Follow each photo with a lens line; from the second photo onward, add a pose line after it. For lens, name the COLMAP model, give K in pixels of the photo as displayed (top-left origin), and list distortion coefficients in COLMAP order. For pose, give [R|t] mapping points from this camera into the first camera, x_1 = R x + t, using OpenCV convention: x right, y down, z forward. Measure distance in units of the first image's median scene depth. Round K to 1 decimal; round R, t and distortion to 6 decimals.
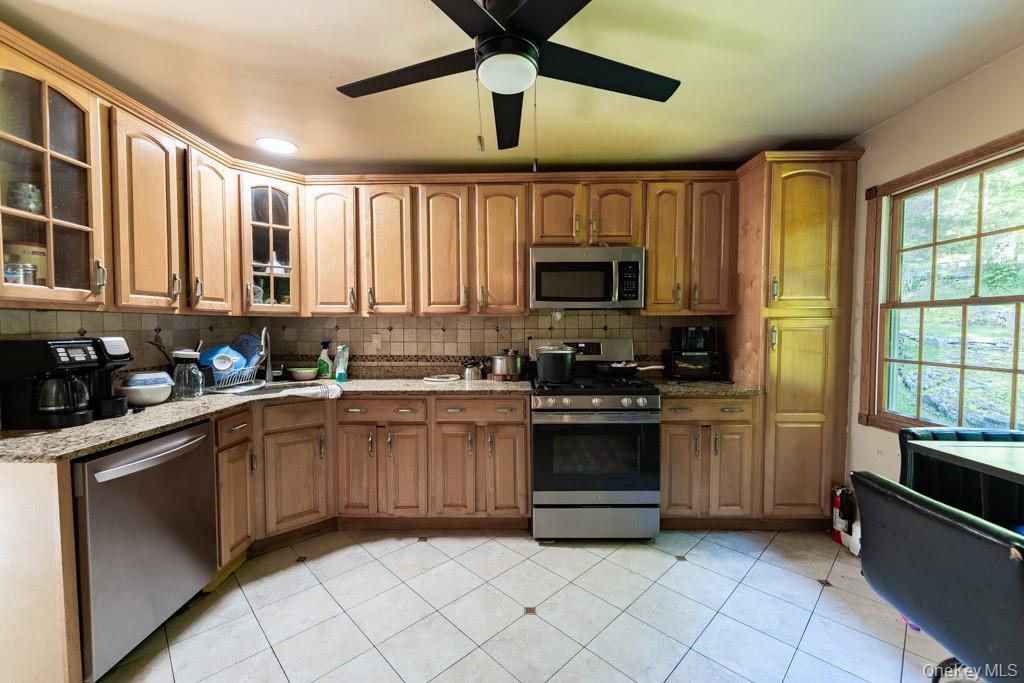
lens RADIAL K [[420.9, 0, 512.0], [0, 420.9, 341.5], [0, 0, 1]] dist [0.000161, 0.000057]
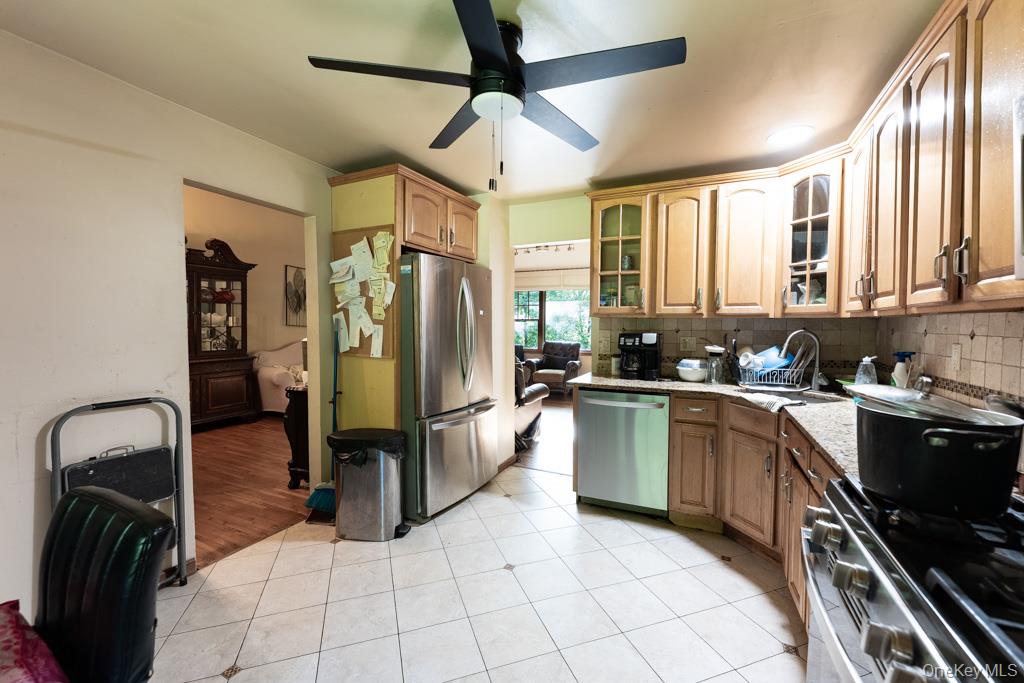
lens RADIAL K [[420.9, 0, 512.0], [0, 420.9, 341.5], [0, 0, 1]] dist [0.000161, 0.000057]
pose [[-0.428665, 0.039313, -0.902608, 0.555675], [-0.037697, 0.997404, 0.061345, -0.041611], [0.902677, 0.060322, -0.426071, 0.846639]]
